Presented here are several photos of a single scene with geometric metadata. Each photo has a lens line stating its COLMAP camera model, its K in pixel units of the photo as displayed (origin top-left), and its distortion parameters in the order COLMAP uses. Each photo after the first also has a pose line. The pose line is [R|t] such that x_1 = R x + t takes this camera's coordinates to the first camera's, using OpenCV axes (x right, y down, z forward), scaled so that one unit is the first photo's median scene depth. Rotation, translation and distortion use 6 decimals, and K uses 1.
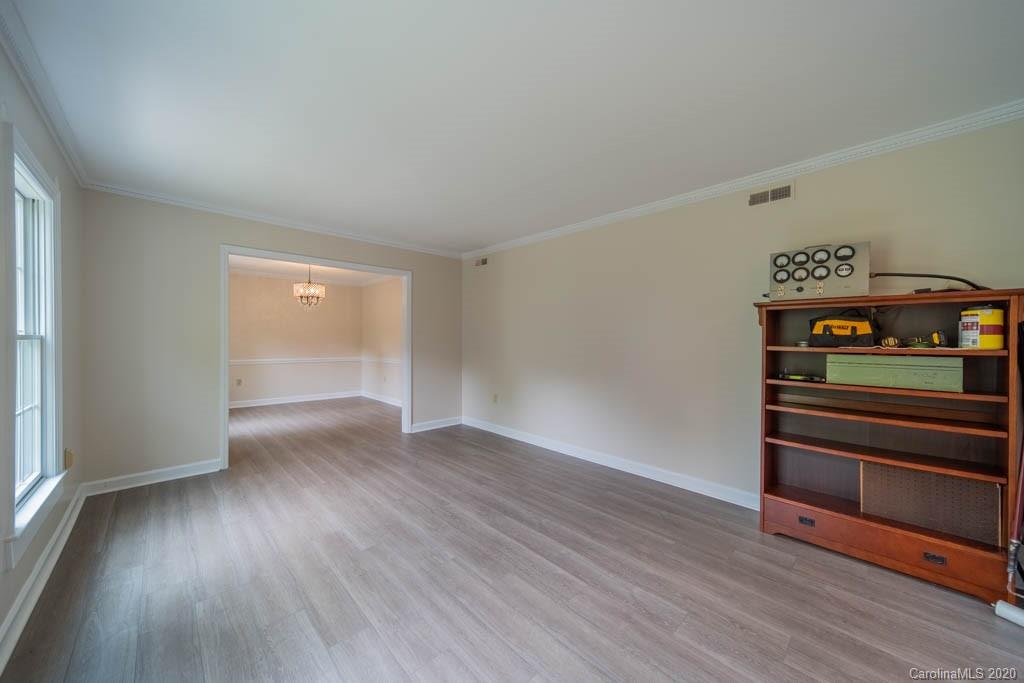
lens RADIAL K [[367.8, 0, 512.8], [0, 367.8, 340.4], [0, 0, 1]] dist [0.009123, 0.000215]
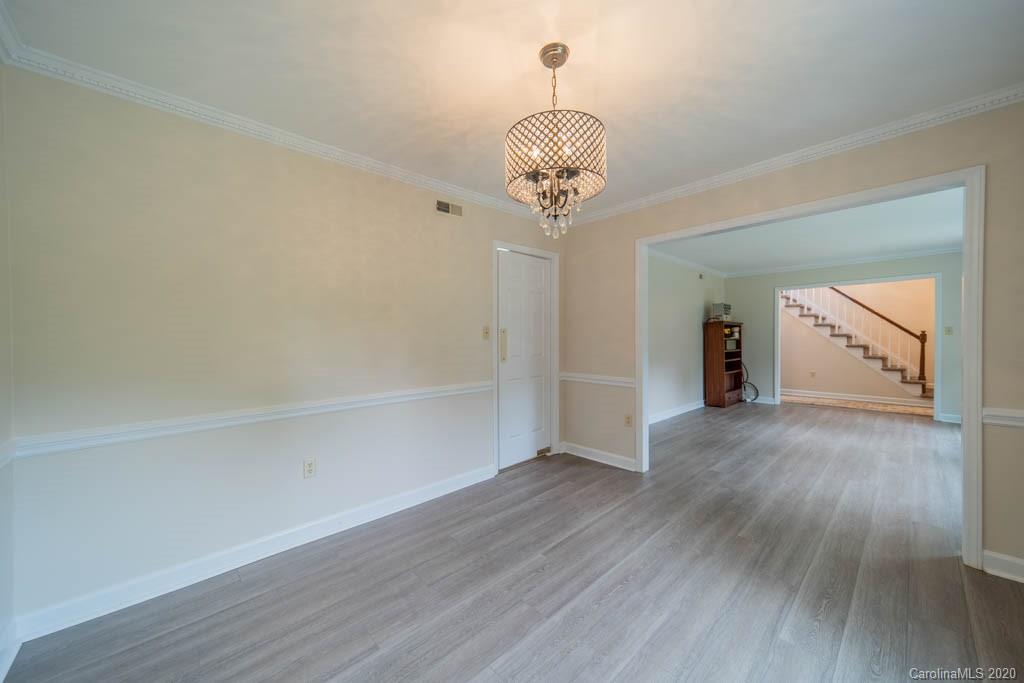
lens RADIAL K [[367.8, 0, 512.7], [0, 367.8, 337.3], [0, 0, 1]] dist [0.009123, 0.000215]
pose [[0.019143, -0.013017, 0.999732, -1.433043], [0.006784, 0.999894, 0.012890, -0.024850], [-0.999794, 0.006535, 0.019229, 1.772528]]
